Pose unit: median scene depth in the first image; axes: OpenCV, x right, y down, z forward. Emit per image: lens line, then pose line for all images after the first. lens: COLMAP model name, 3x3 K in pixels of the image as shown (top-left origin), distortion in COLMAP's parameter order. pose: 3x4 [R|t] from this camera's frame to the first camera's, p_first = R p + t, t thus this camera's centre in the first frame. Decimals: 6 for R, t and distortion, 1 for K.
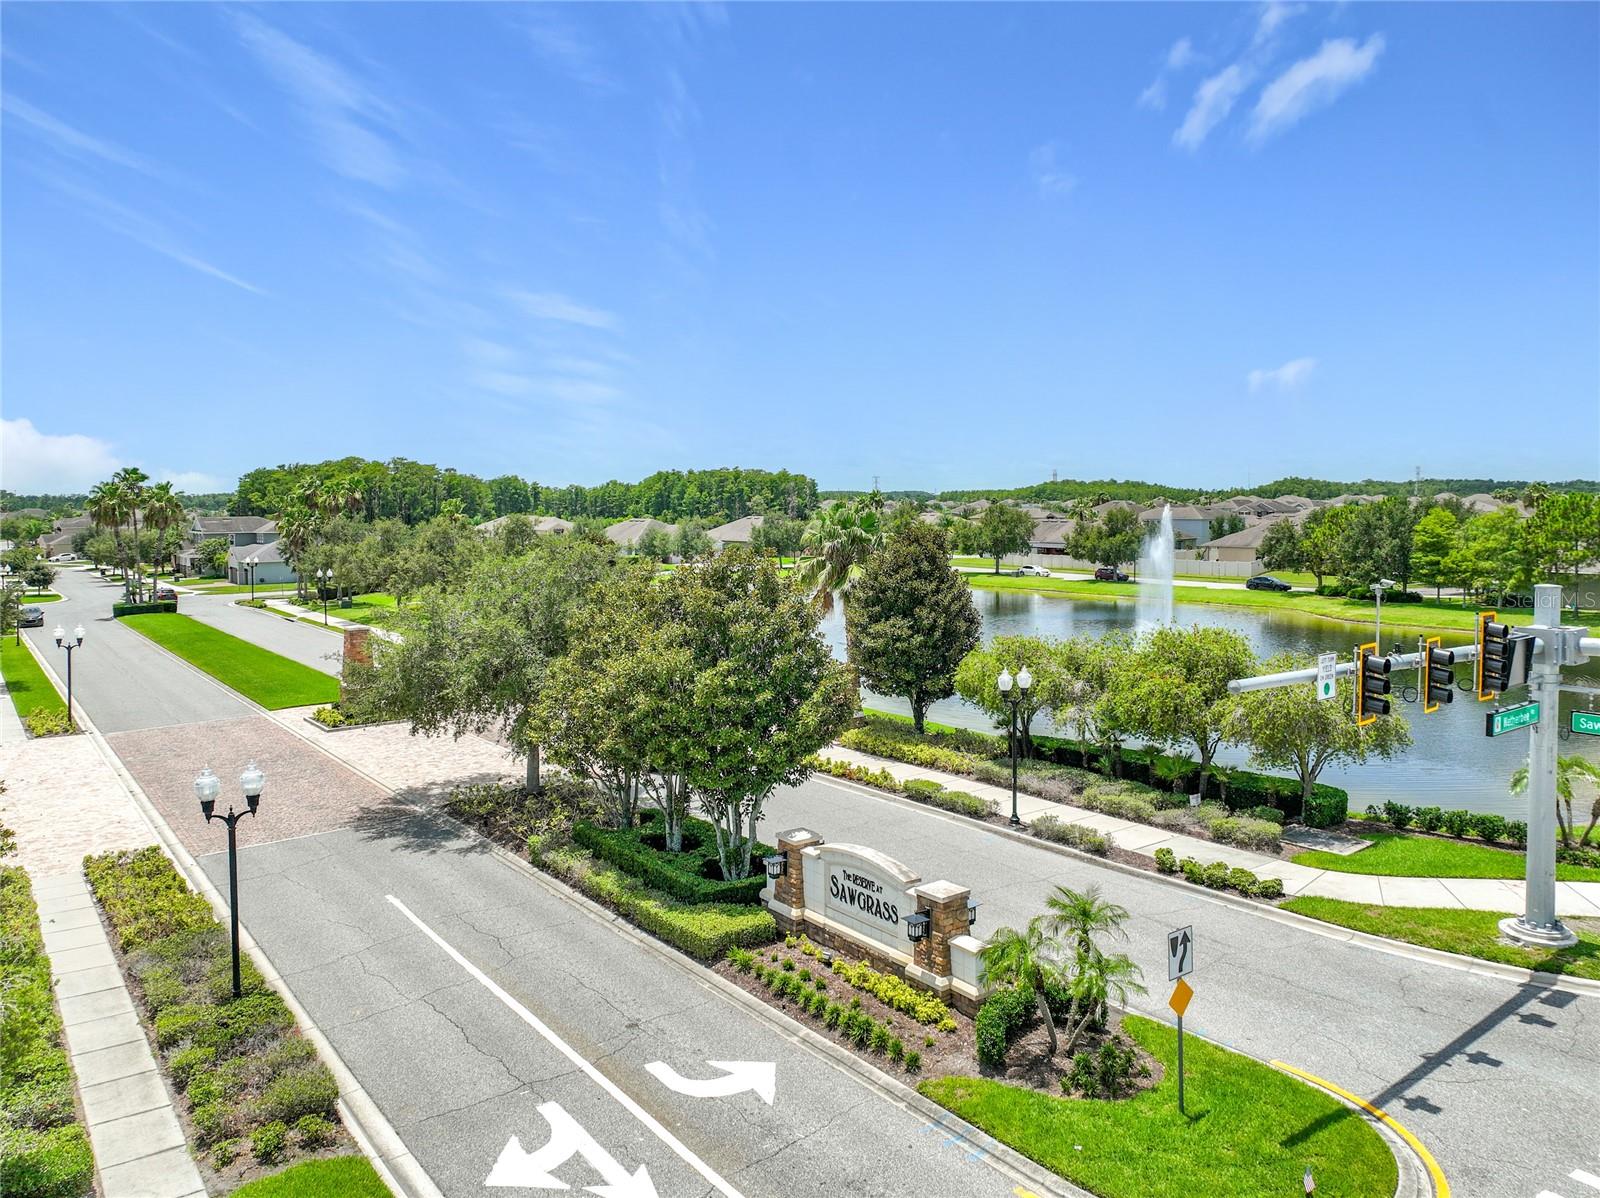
lens RADIAL K [[1135.7, 0, 801.3], [0, 1135.7, 538.6], [0, 0, 1]] dist [0.001183, 0.001583]
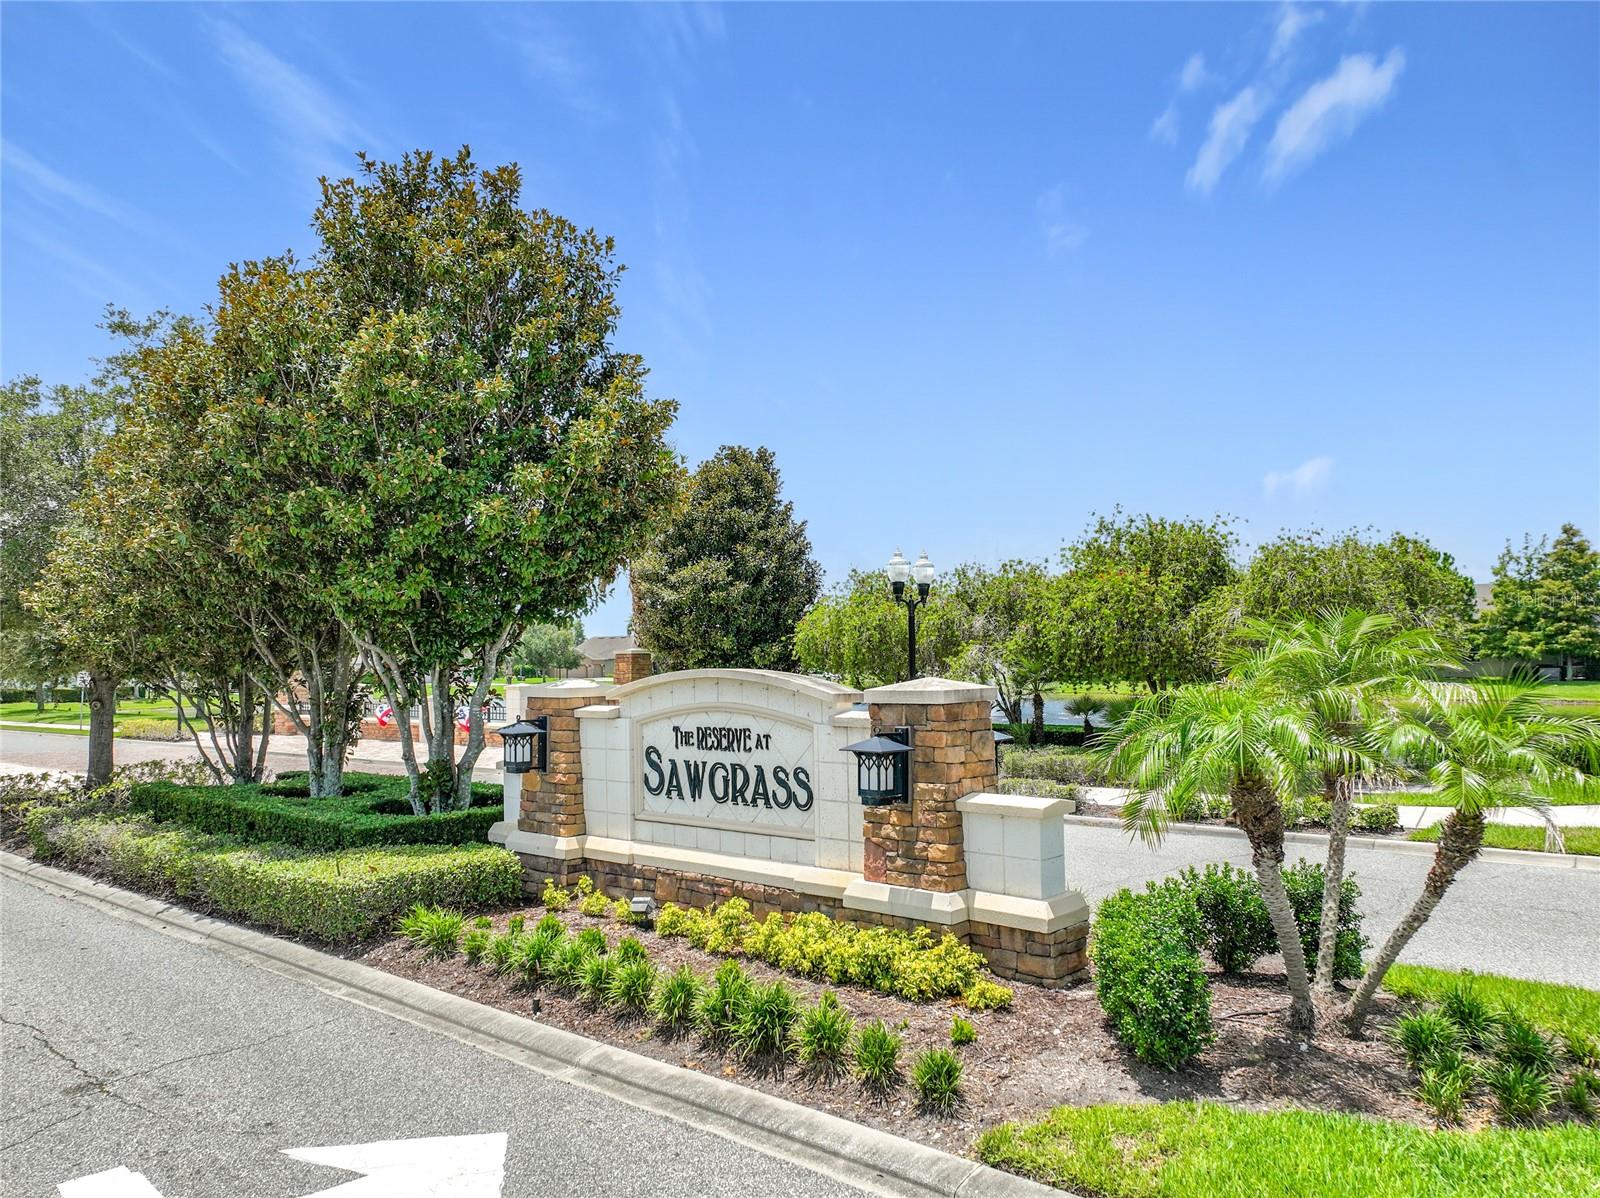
lens RADIAL K [[1178.9, 0, 795.2], [0, 1178.9, 631.1], [0, 0, 1]] dist [0.007030, 0.012917]
pose [[0.981776, -0.007928, 0.189877, -0.004268], [0.016103, 0.999007, -0.041548, 0.280413], [-0.189359, 0.043848, 0.980928, 0.544391]]
